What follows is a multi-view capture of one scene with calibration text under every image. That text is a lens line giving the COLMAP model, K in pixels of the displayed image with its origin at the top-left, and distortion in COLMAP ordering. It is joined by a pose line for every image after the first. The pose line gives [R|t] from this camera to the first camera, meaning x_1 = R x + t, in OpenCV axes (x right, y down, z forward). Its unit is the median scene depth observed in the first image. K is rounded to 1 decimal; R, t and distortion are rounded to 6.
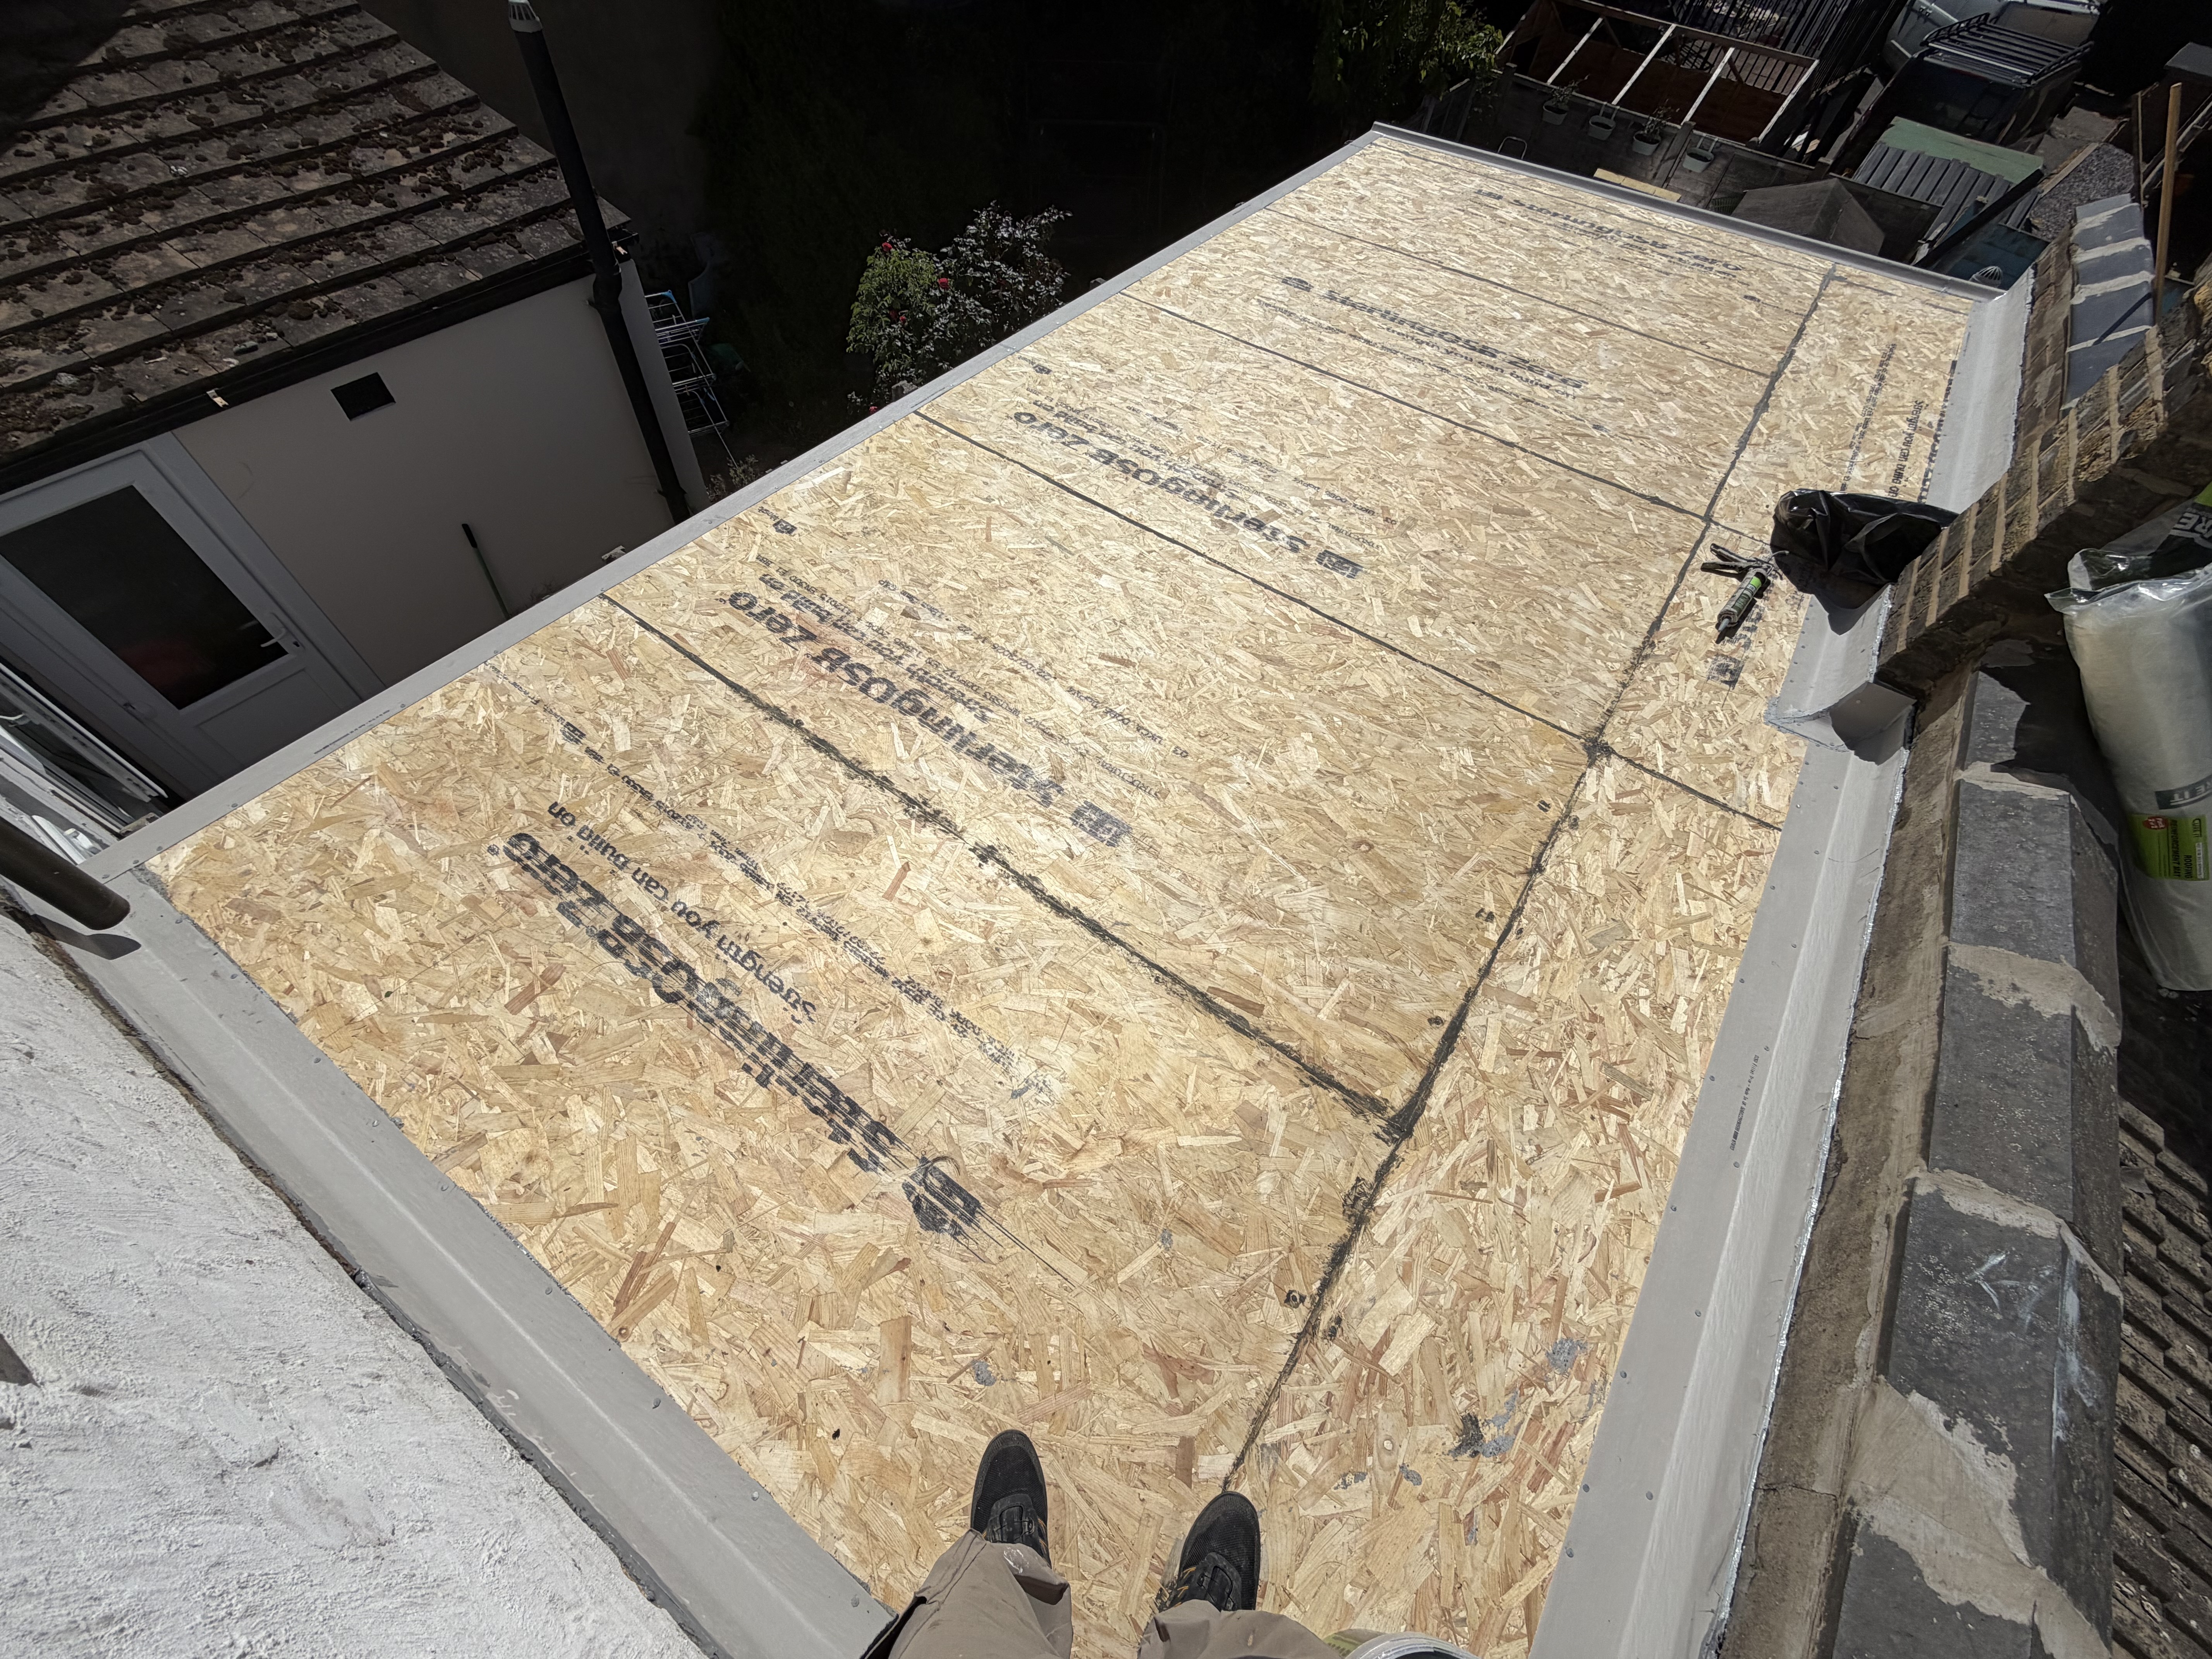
lens RADIAL K [[875.0, 0, 1098.4], [0, 875.0, 836.2], [0, 0, 1]] dist [0.000093, 0.000067]
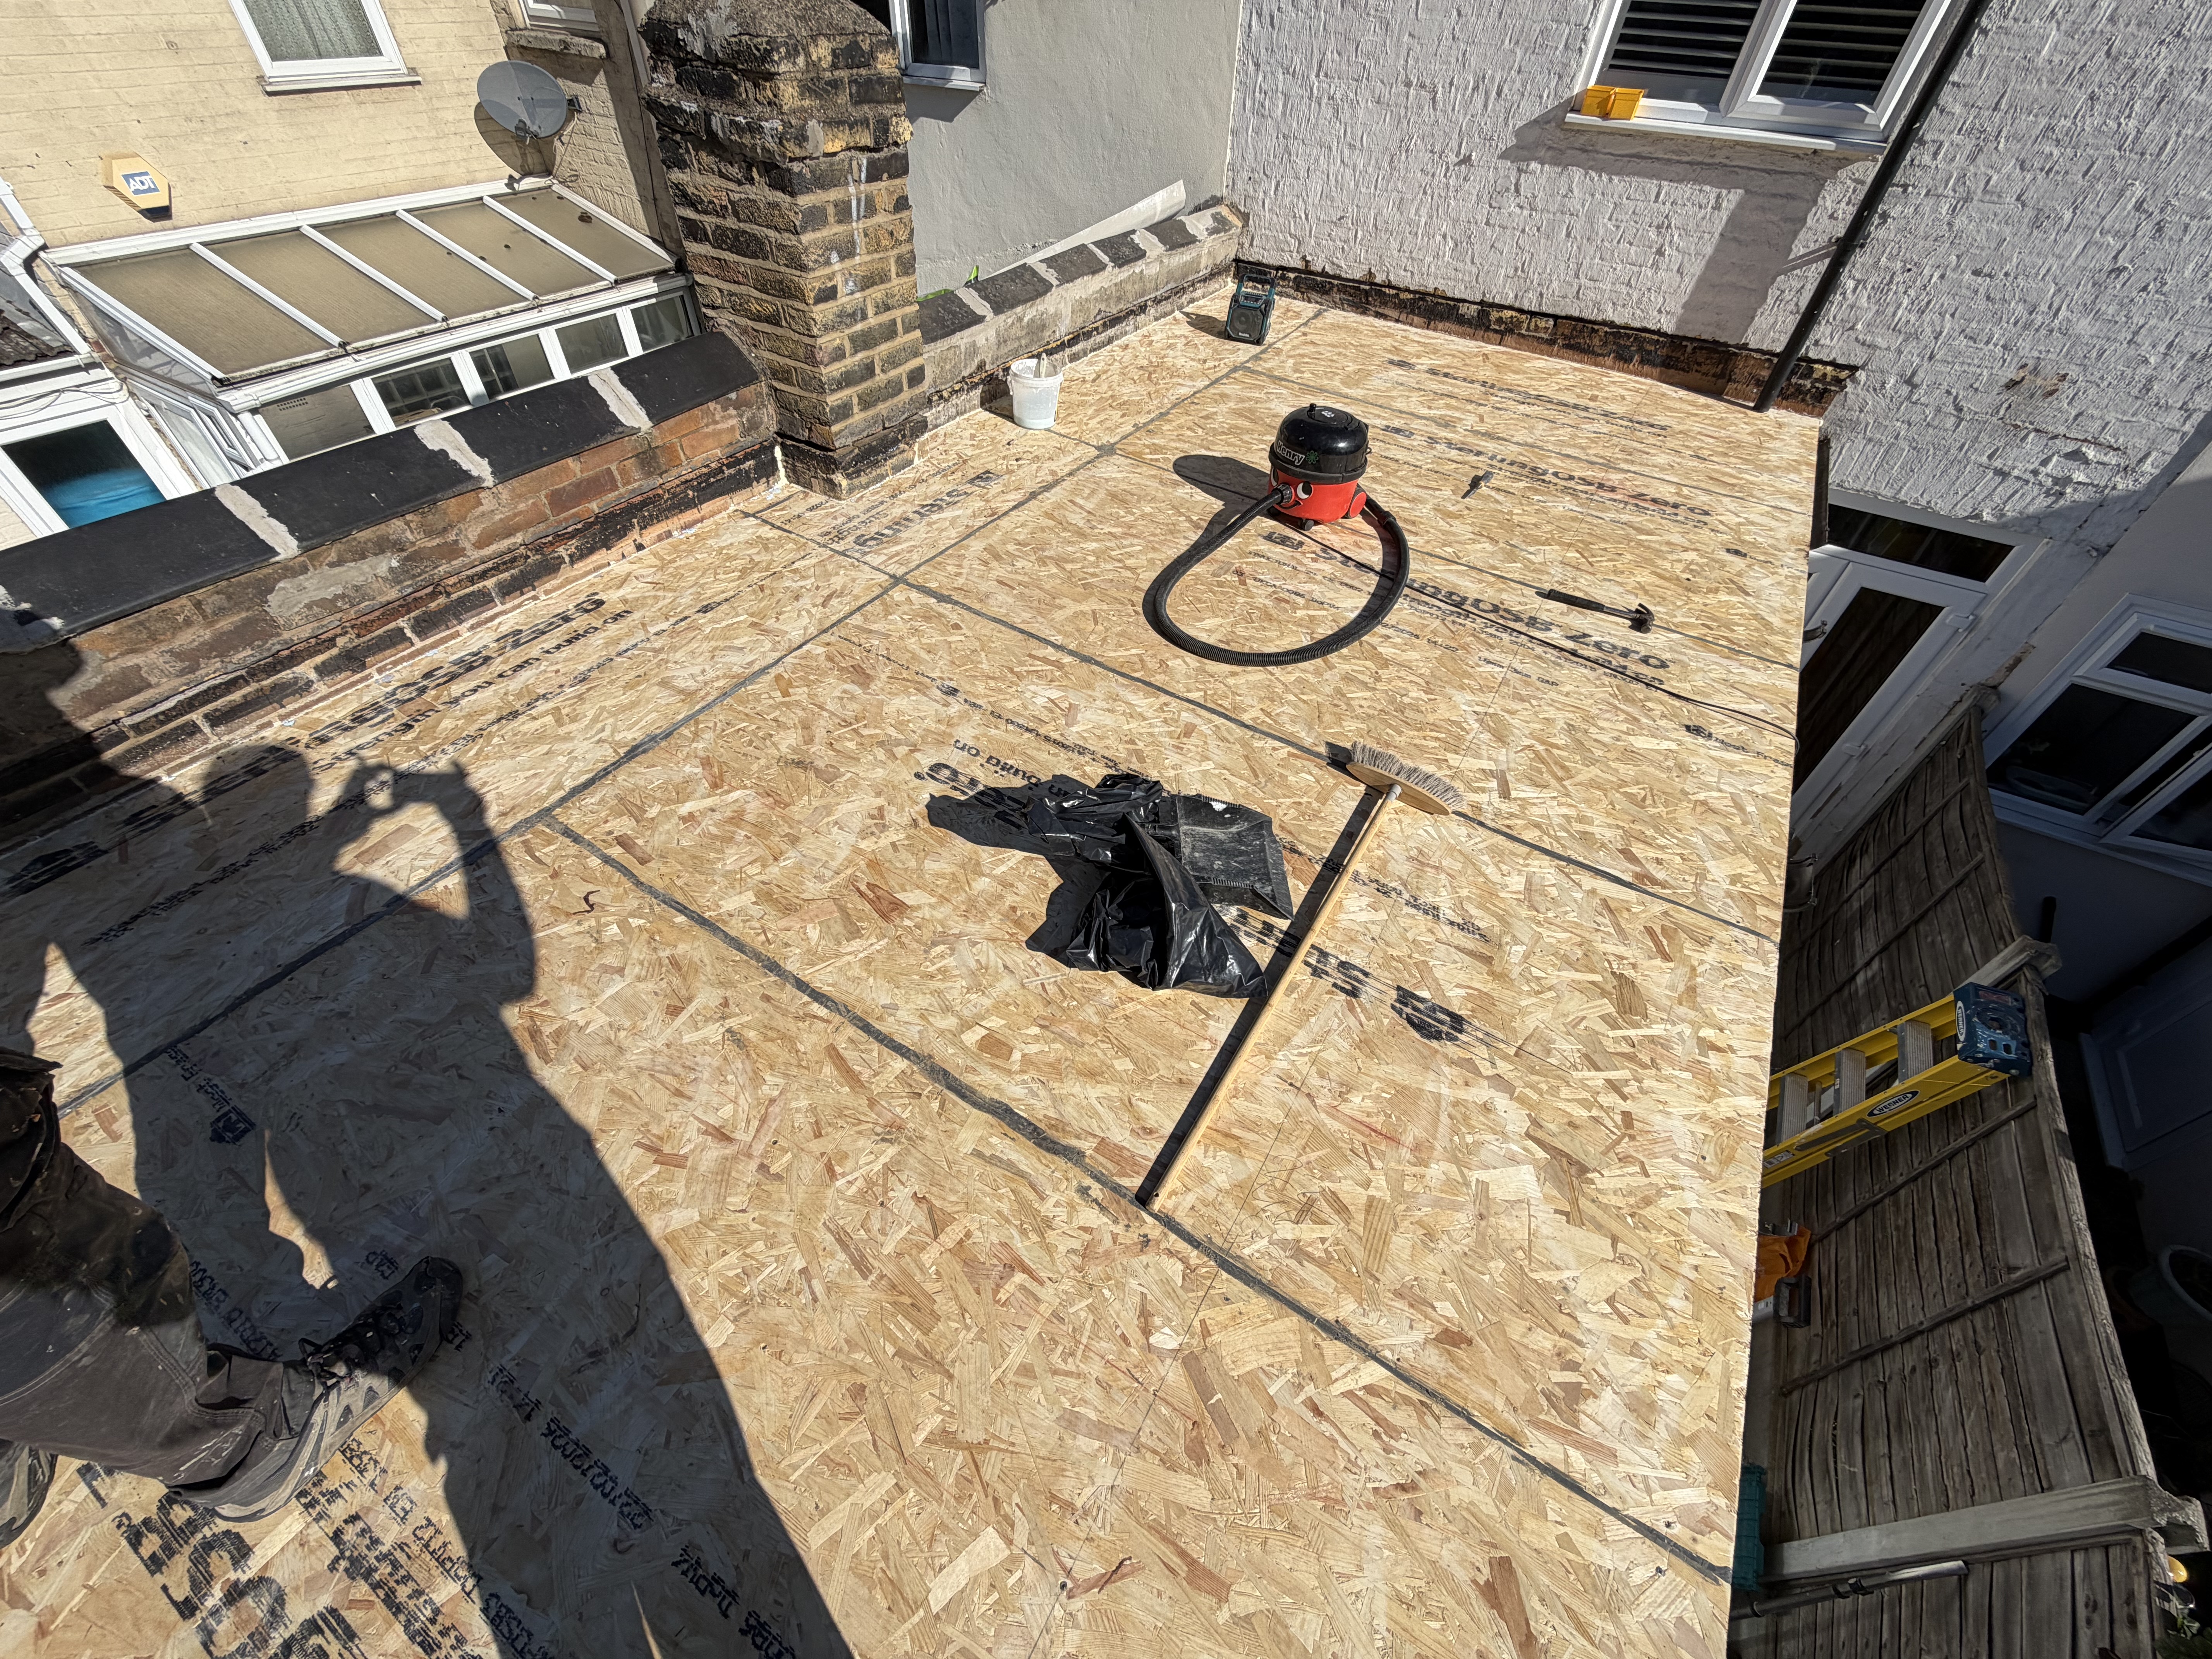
lens RADIAL K [[875.0, 0, 1099.6], [0, 875.0, 827.3], [0, 0, 1]] dist [0.000093, 0.000067]
pose [[-0.990524, -0.032594, -0.133420, 0.434666], [-0.124912, -0.190059, 0.973794, -0.973618], [-0.057098, 0.981232, 0.184186, 0.777131]]
